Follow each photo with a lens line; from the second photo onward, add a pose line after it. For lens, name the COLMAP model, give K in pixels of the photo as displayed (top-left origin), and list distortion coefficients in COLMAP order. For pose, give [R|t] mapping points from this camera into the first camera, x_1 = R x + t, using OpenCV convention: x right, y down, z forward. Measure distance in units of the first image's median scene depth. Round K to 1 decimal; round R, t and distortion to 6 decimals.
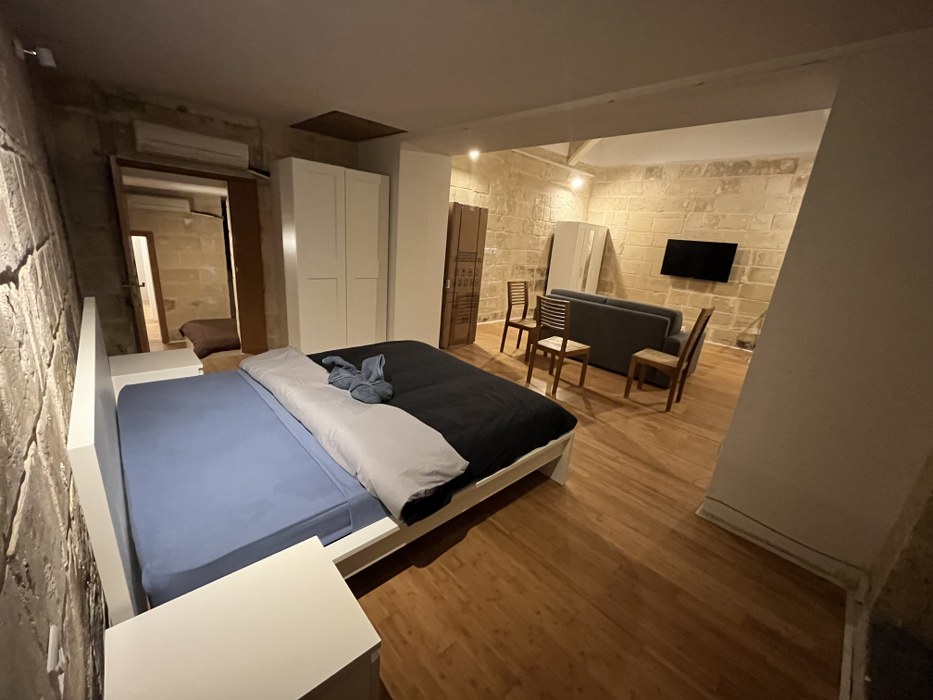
lens RADIAL K [[378.1, 0, 466.8], [0, 378.1, 351.0], [0, 0, 1]] dist [-0.002751, -0.000655]
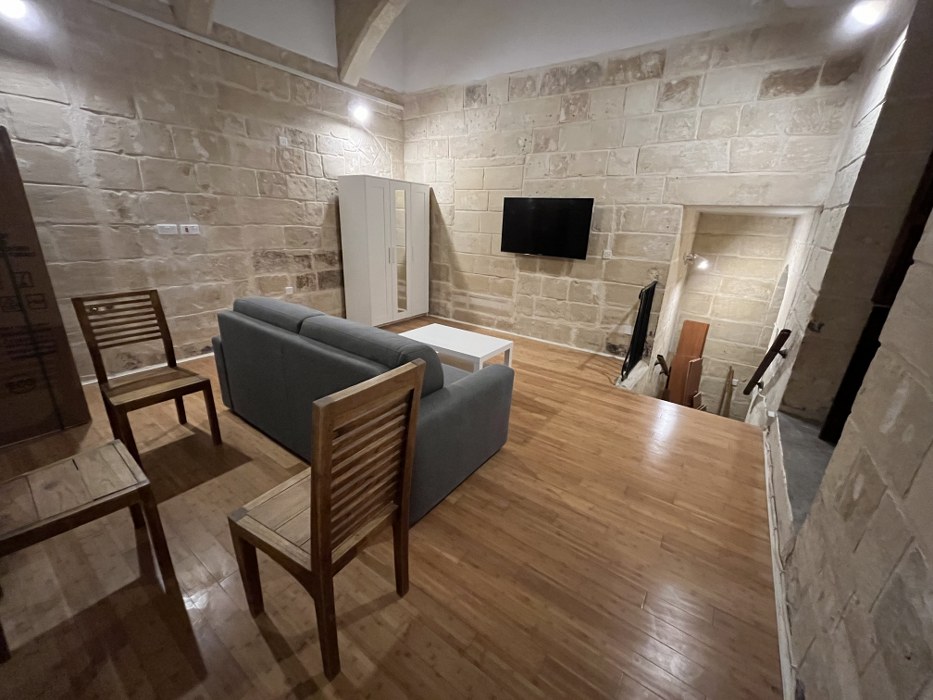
lens RADIAL K [[378.1, 0, 467.2], [0, 378.1, 350.3], [0, 0, 1]] dist [-0.002751, -0.000655]
pose [[0.981098, -0.102693, 0.164016, 0.348276], [0.094477, 0.993885, 0.057153, -0.077289], [-0.168882, -0.040577, 0.984801, 0.363231]]
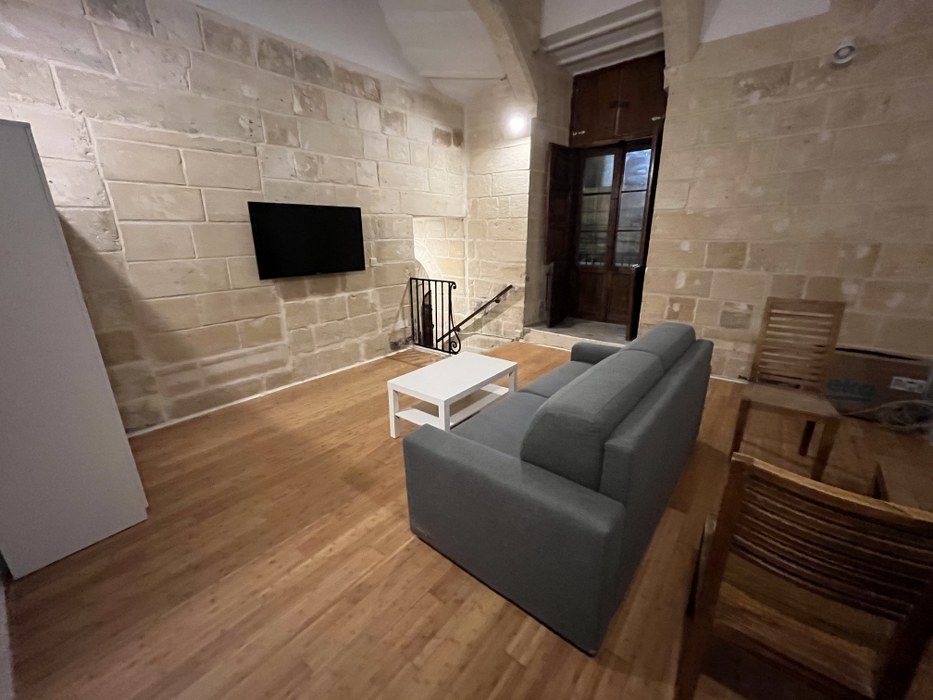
lens RADIAL K [[378.1, 0, 466.8], [0, 378.1, 348.8], [0, 0, 1]] dist [-0.002751, -0.000655]
pose [[-0.124910, -0.368241, 0.921301, 0.025234], [0.288832, 0.874860, 0.388839, -0.253789], [-0.949196, 0.314671, -0.002919, 0.847148]]
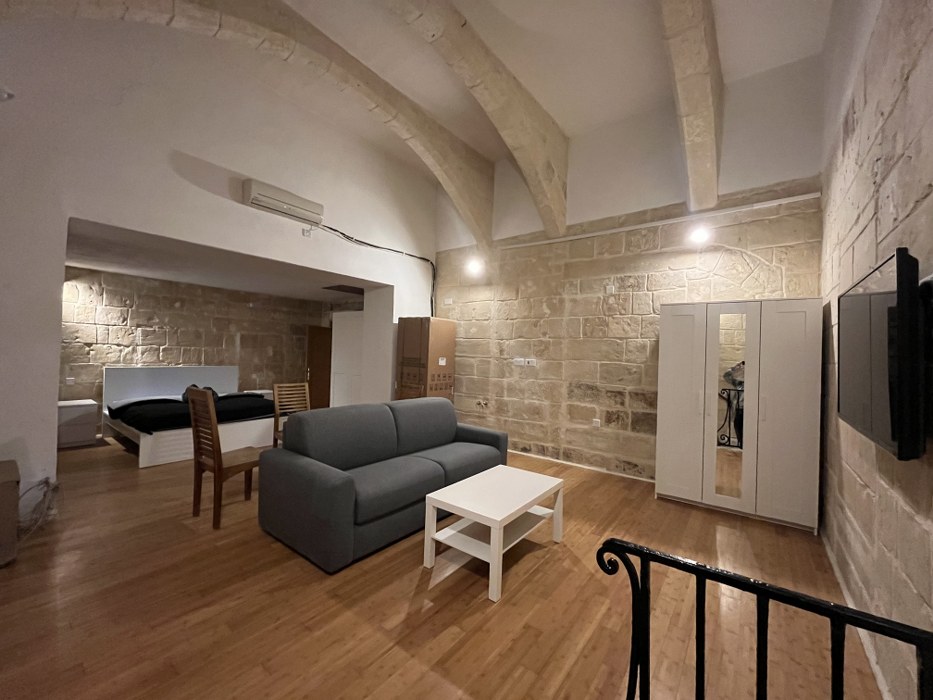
lens RADIAL K [[378.1, 0, 466.0], [0, 378.1, 349.9], [0, 0, 1]] dist [-0.002751, -0.000655]
pose [[0.151490, -0.087208, -0.984604, 0.807338], [-0.304443, 0.943561, -0.130414, -0.138347], [0.940407, 0.319513, 0.116390, 0.742919]]
